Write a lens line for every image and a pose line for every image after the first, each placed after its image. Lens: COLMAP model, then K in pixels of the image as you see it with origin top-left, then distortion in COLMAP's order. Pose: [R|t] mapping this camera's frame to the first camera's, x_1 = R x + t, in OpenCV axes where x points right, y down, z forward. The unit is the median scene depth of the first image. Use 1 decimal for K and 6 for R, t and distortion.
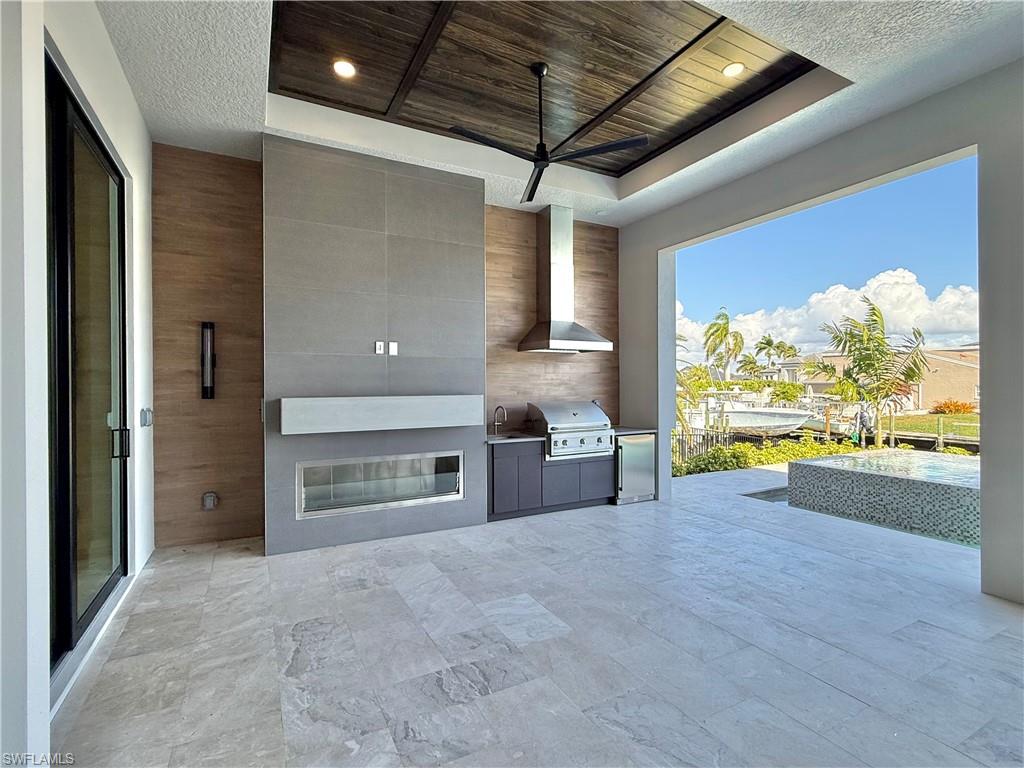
lens RADIAL K [[485.0, 0, 511.9], [0, 485.0, 384.4], [0, 0, 1]] dist [-0.002983, -0.001296]
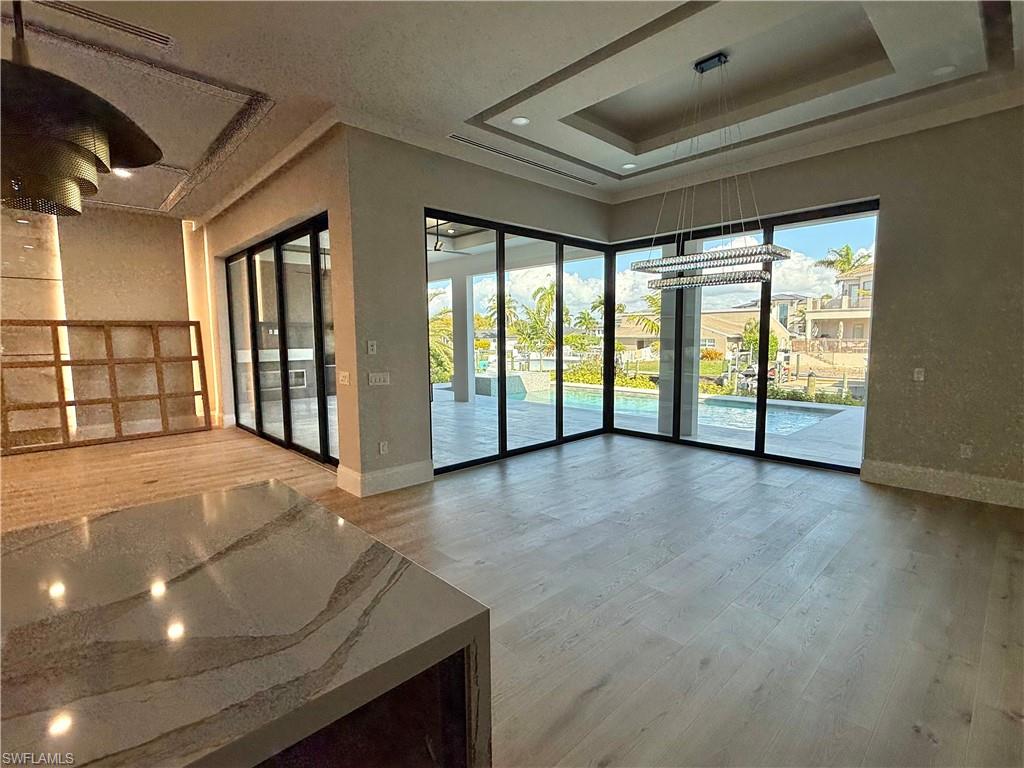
lens RADIAL K [[485.0, 0, 516.2], [0, 485.0, 384.9], [0, 0, 1]] dist [-0.002983, -0.001296]
pose [[0.963938, -0.029893, 0.264442, 0.260829], [0.003970, 0.995176, 0.098027, -0.030447], [-0.266096, -0.093442, 0.959407, -1.583159]]
